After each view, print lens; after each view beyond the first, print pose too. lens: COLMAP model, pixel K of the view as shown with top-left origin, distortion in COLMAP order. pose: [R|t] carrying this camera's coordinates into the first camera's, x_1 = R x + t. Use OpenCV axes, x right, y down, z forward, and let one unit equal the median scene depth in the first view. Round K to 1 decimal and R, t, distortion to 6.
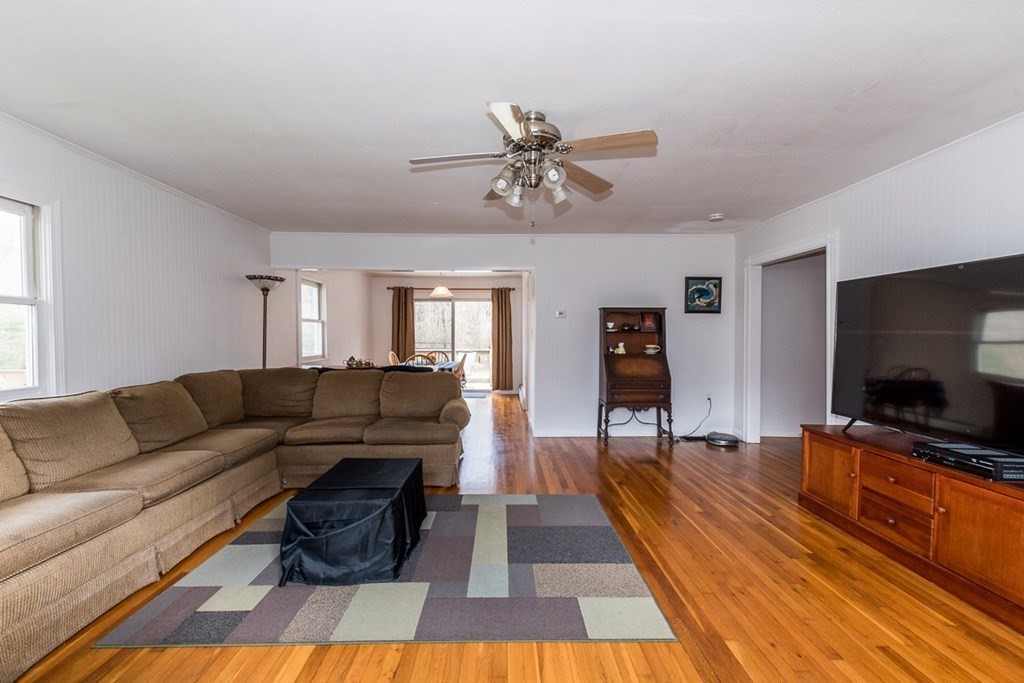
lens RADIAL K [[448.4, 0, 505.0], [0, 448.4, 337.7], [0, 0, 1]] dist [-0.001832, -0.000154]
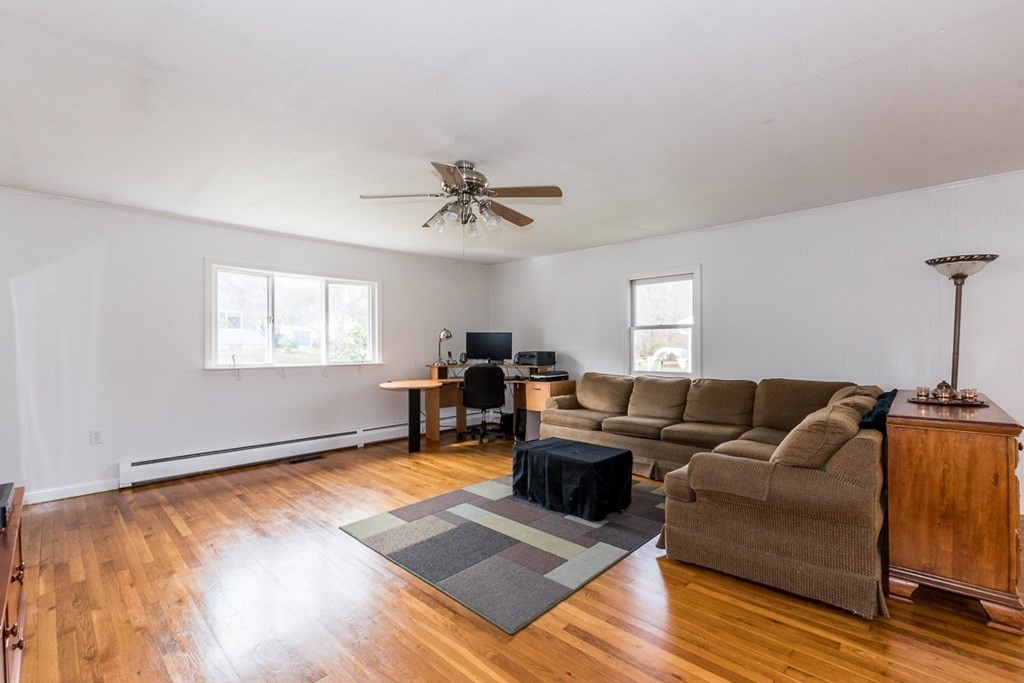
lens RADIAL K [[448.4, 0, 507.3], [0, 448.4, 344.3], [0, 0, 1]] dist [-0.001832, -0.000154]
pose [[-0.705651, 0.005035, -0.708541, 0.660671], [-0.001603, 0.999961, 0.008703, -0.013977], [0.708557, 0.007277, -0.705616, 1.540988]]
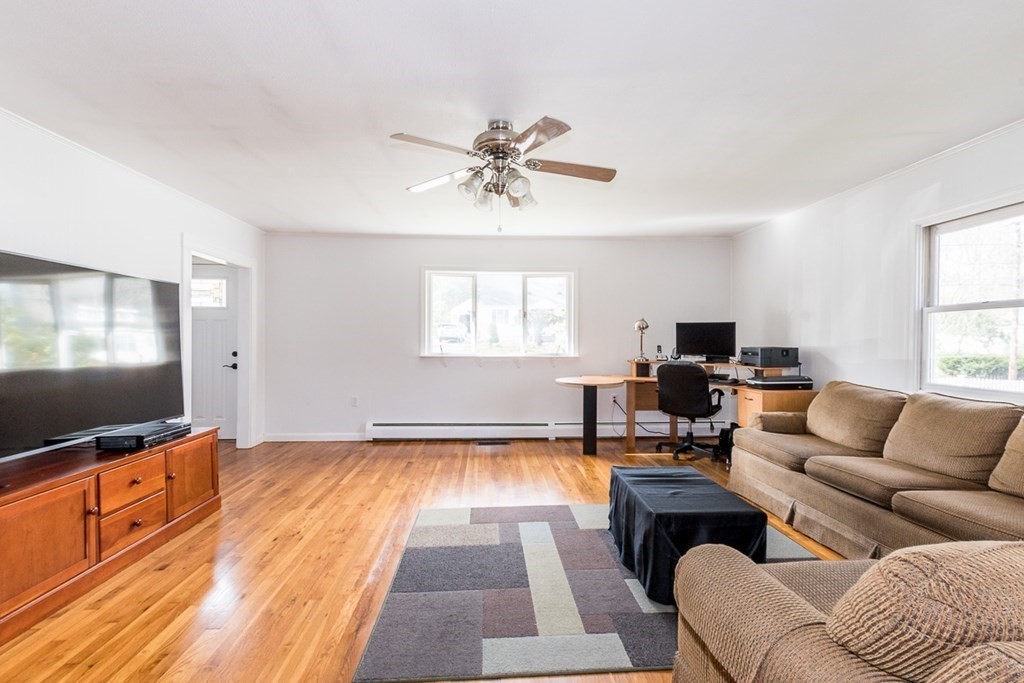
lens RADIAL K [[448.4, 0, 510.3], [0, 448.4, 344.7], [0, 0, 1]] dist [-0.001832, -0.000154]
pose [[-0.999184, 0.000966, -0.040383, 0.061285], [0.000027, 0.999730, 0.023231, -0.007135], [0.040394, 0.023210, -0.998914, 1.621487]]
